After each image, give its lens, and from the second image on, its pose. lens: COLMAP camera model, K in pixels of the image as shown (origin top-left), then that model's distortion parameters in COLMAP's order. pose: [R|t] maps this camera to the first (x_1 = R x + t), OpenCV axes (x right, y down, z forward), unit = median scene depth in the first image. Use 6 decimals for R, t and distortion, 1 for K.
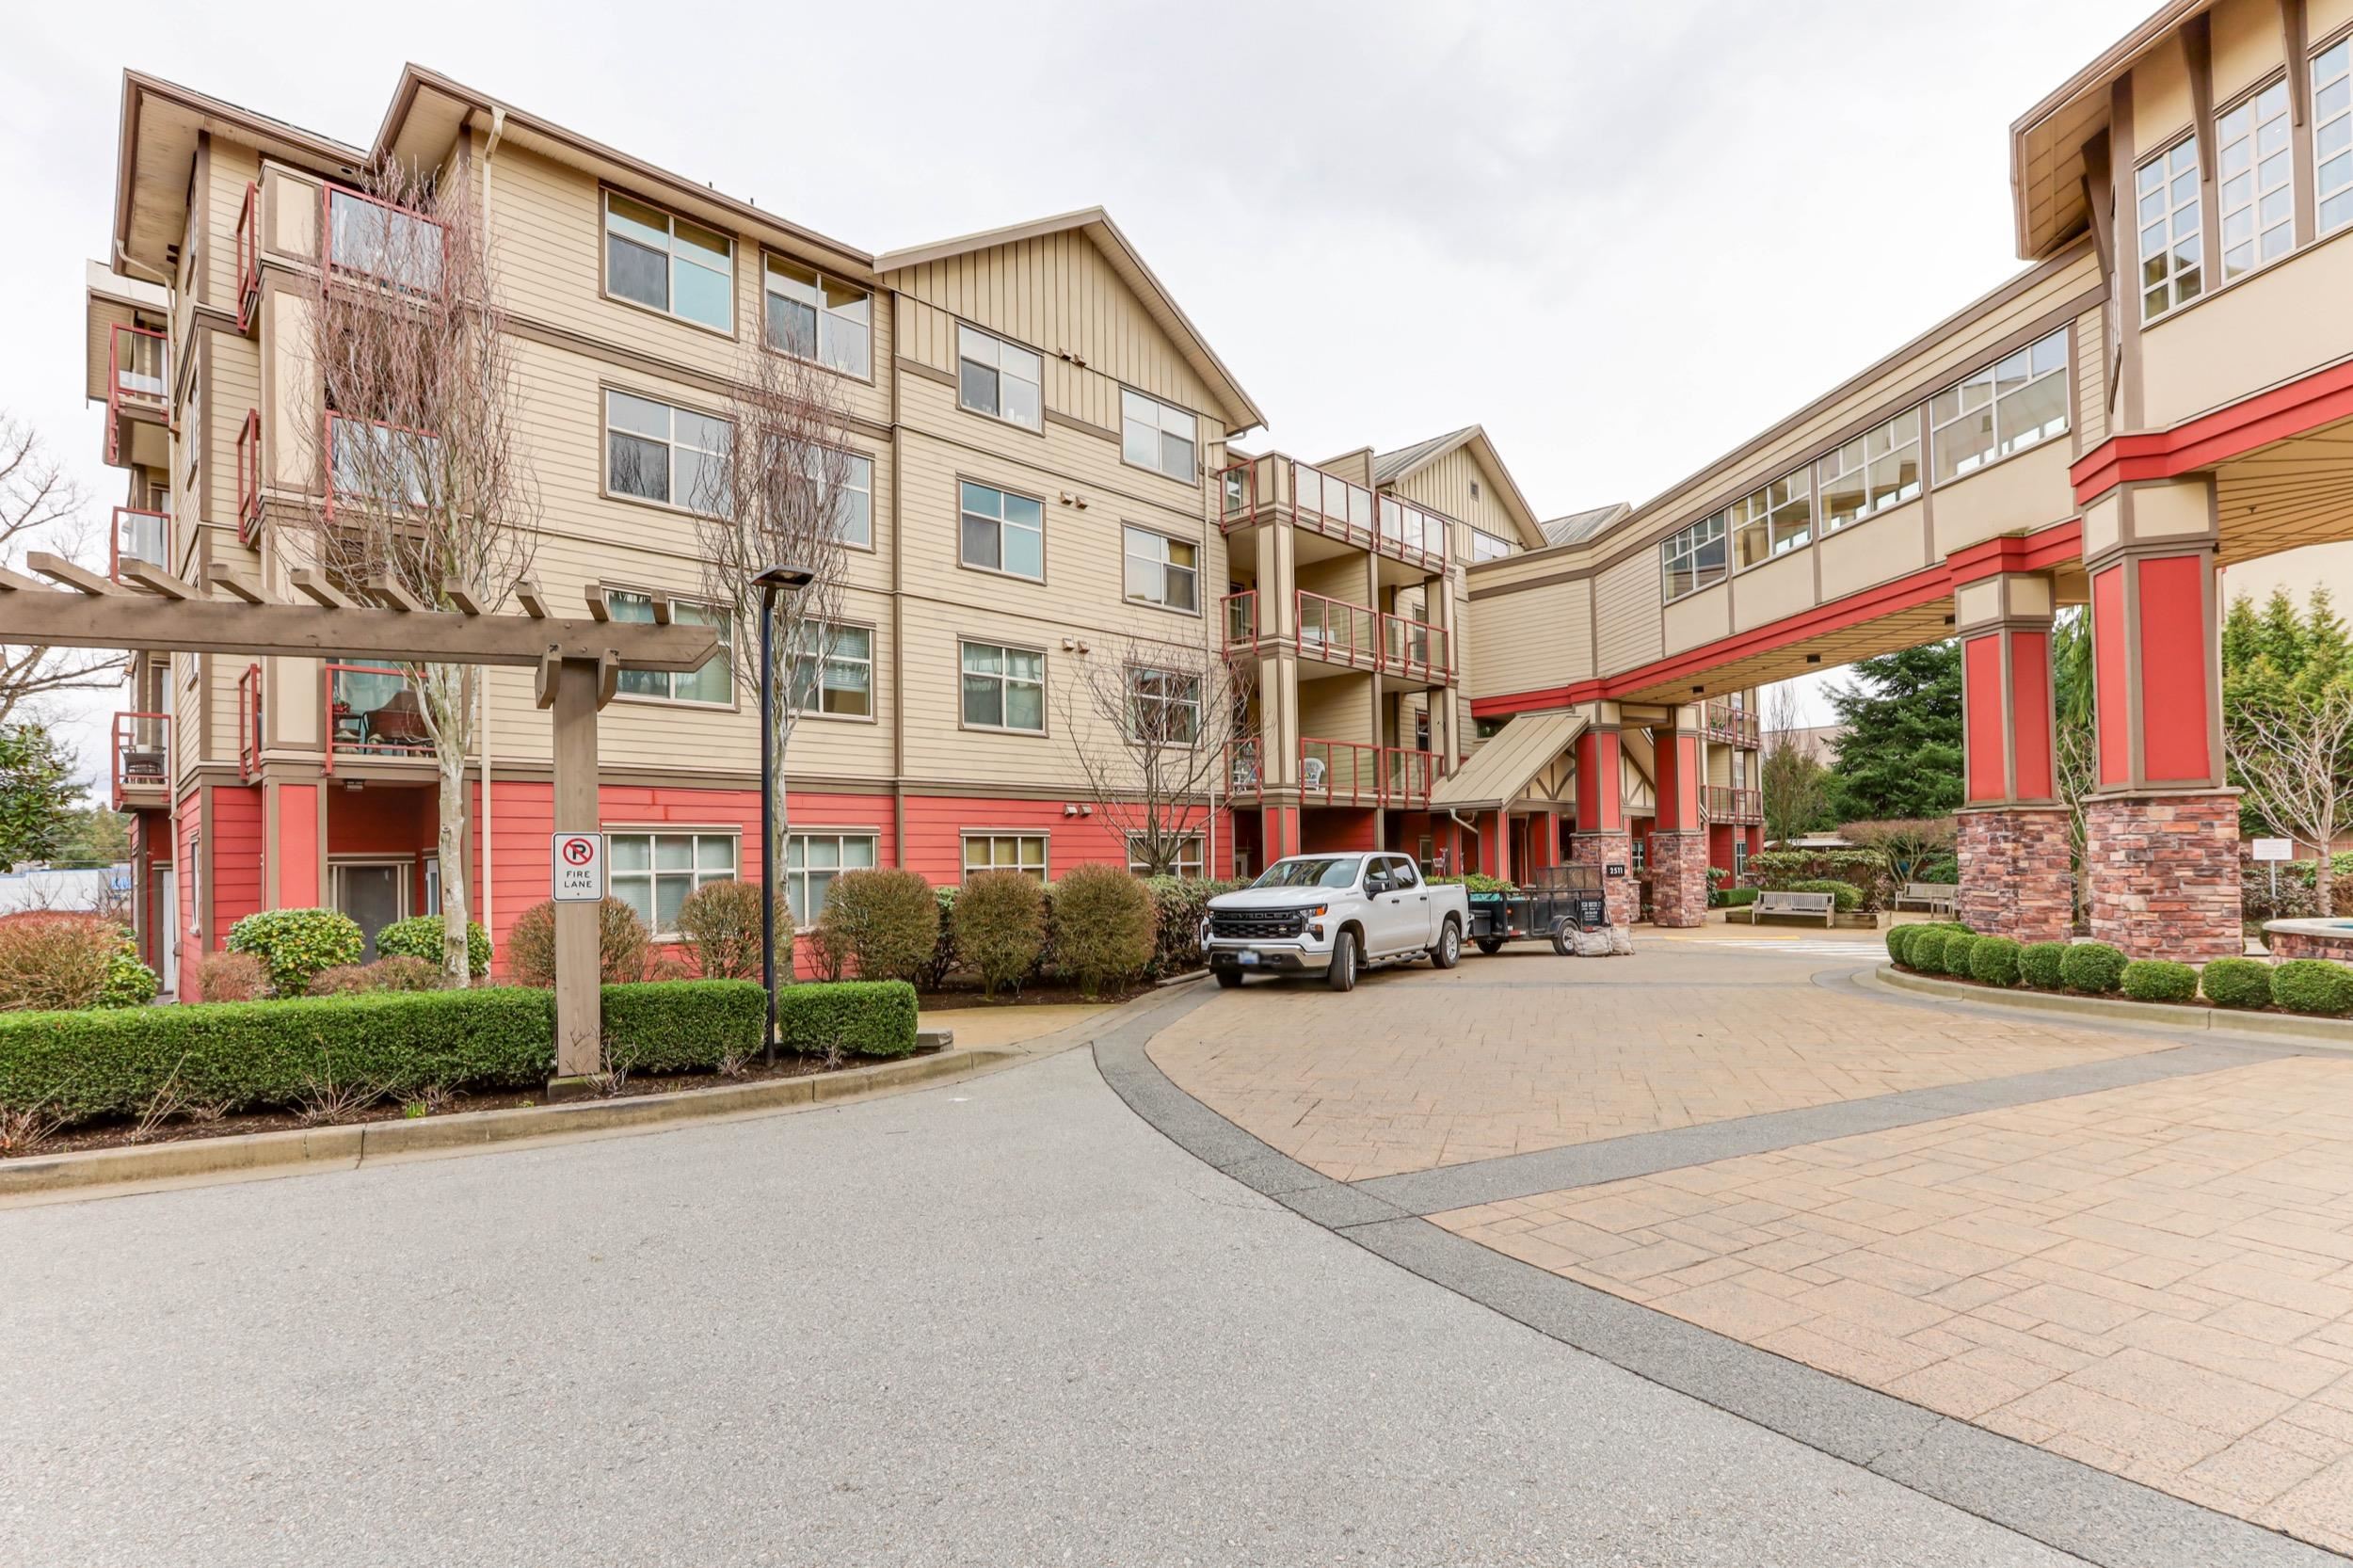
lens RADIAL K [[1083.2, 0, 1158.3], [0, 1083.2, 843.3], [0, 0, 1]] dist [-0.030268, 0.013187]
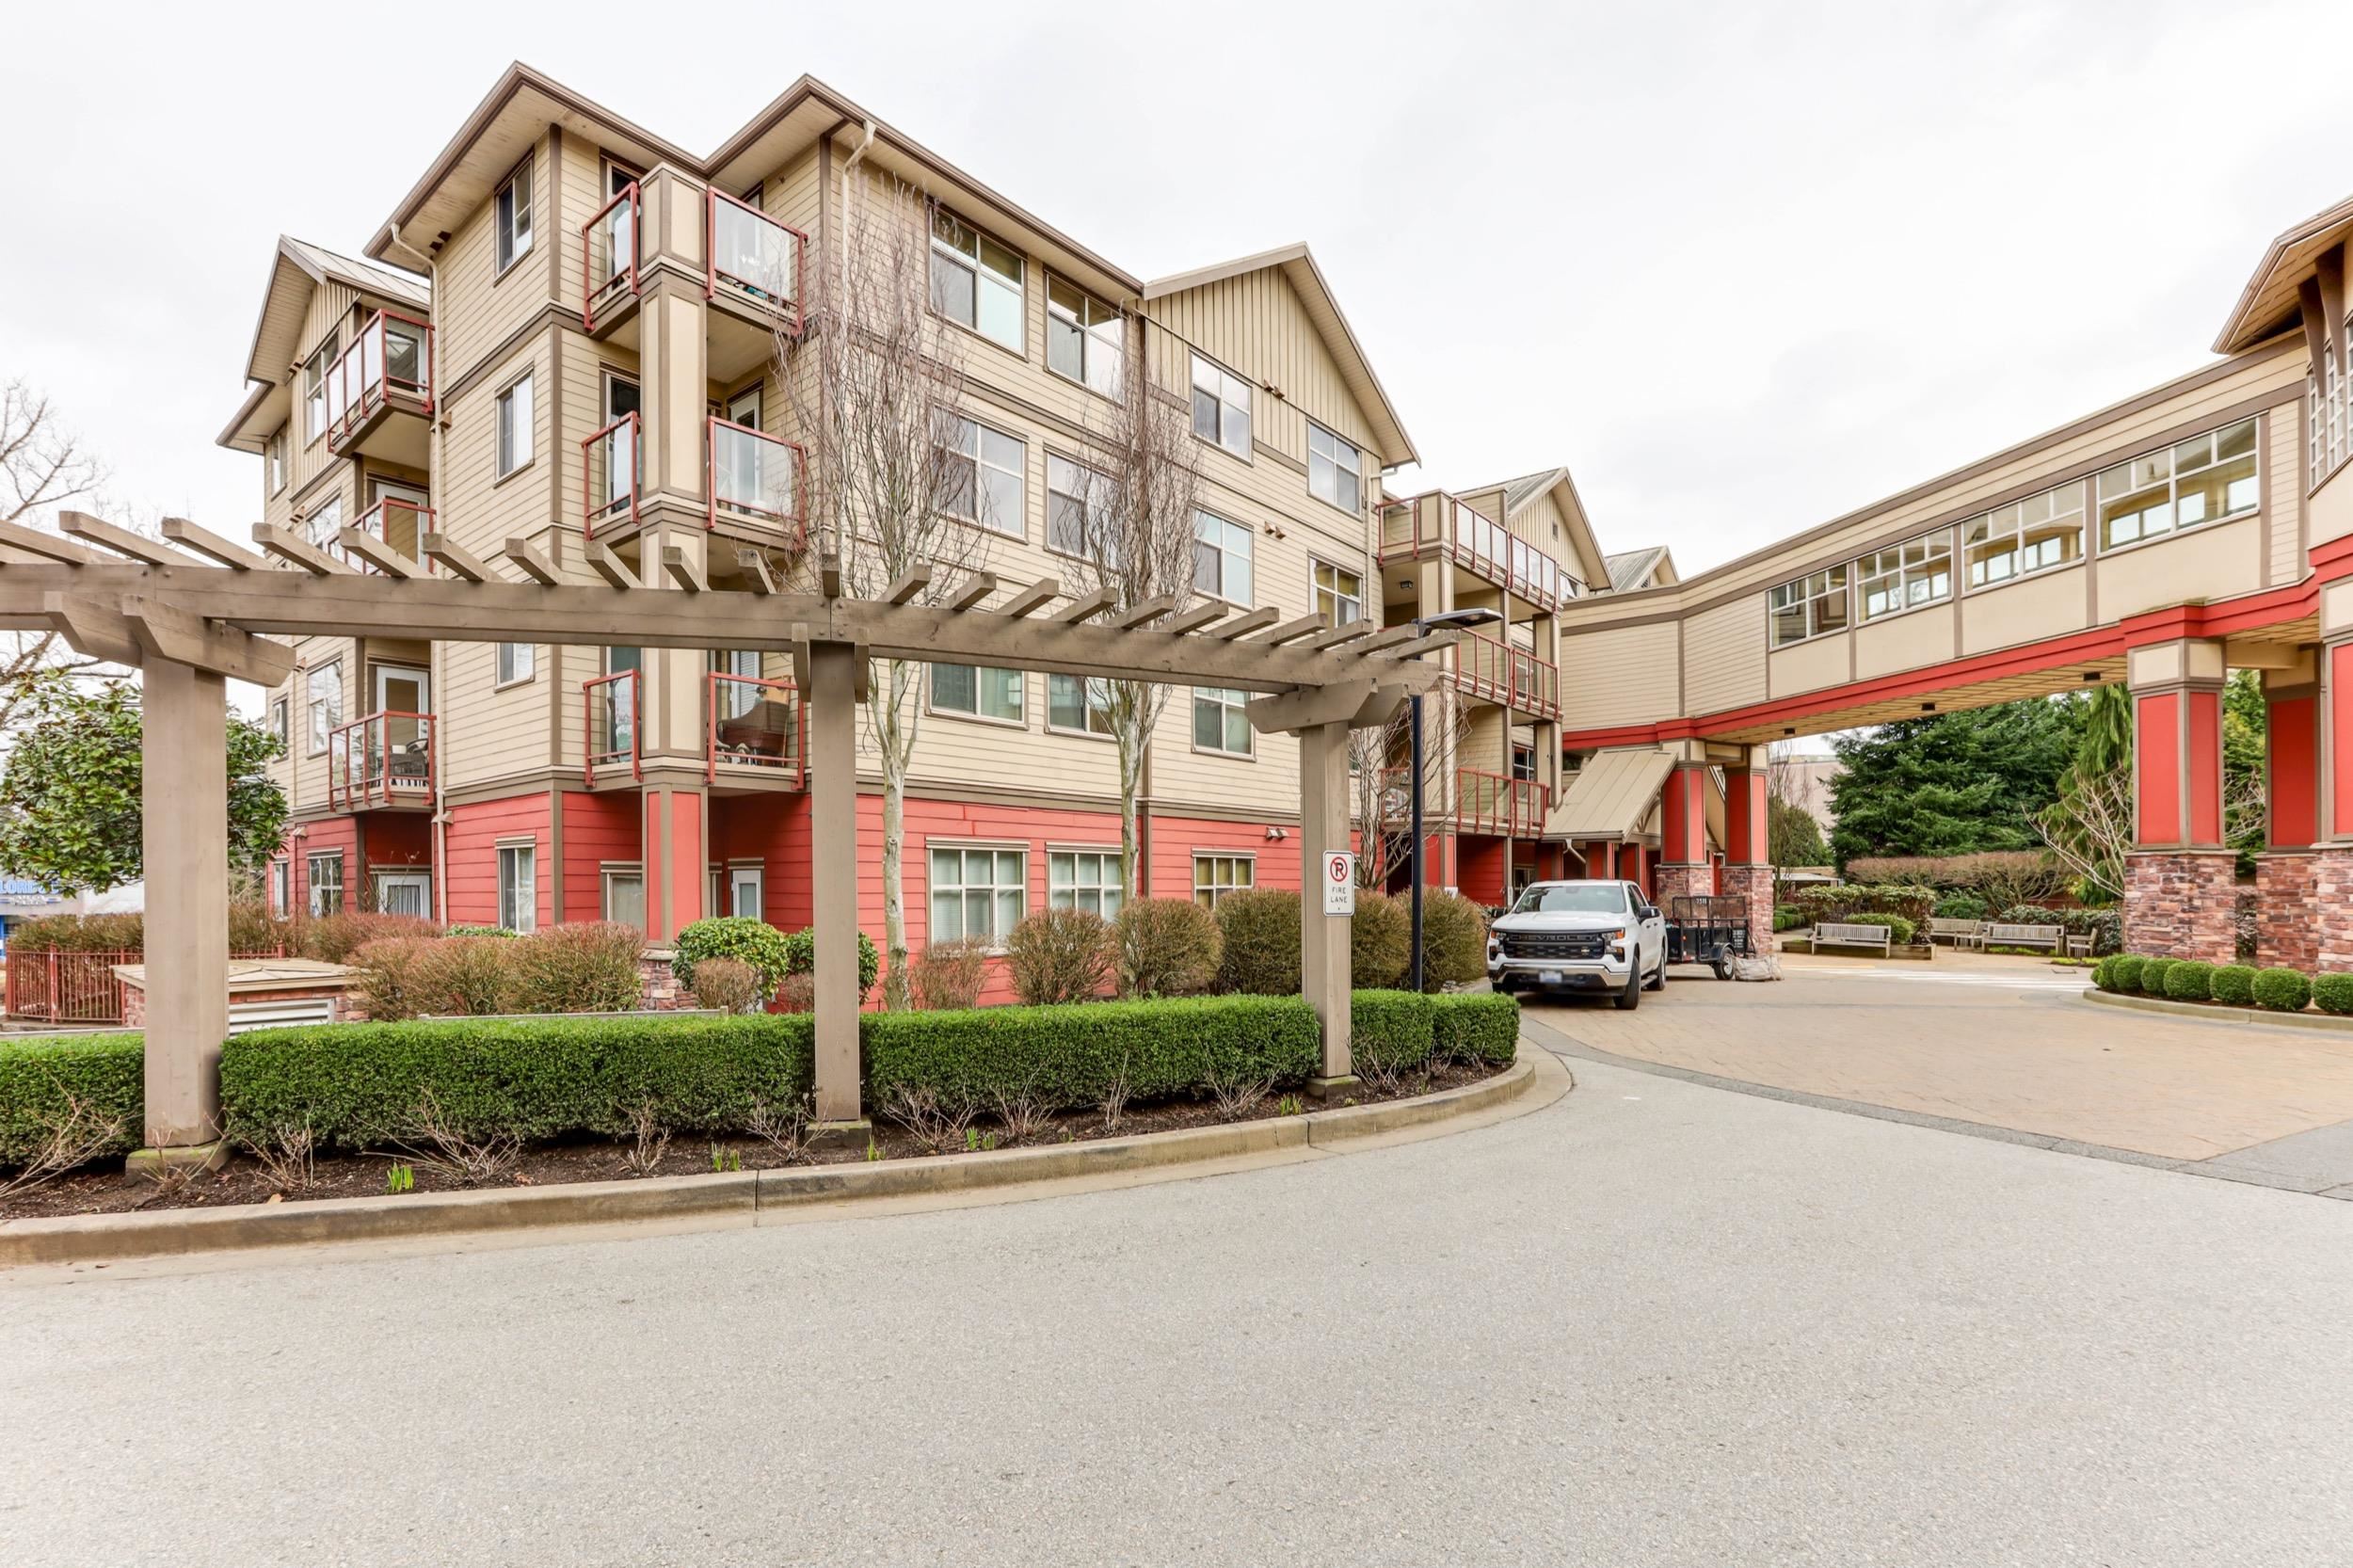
lens RADIAL K [[1083.2, 0, 1204.5], [0, 1083.2, 882.6], [0, 0, 1]] dist [-0.030268, 0.013187]
pose [[0.997293, 0.019169, 0.070985, -0.228689], [-0.020280, 0.999682, 0.014958, 0.002514], [-0.070676, -0.016357, 0.997365, -0.023249]]
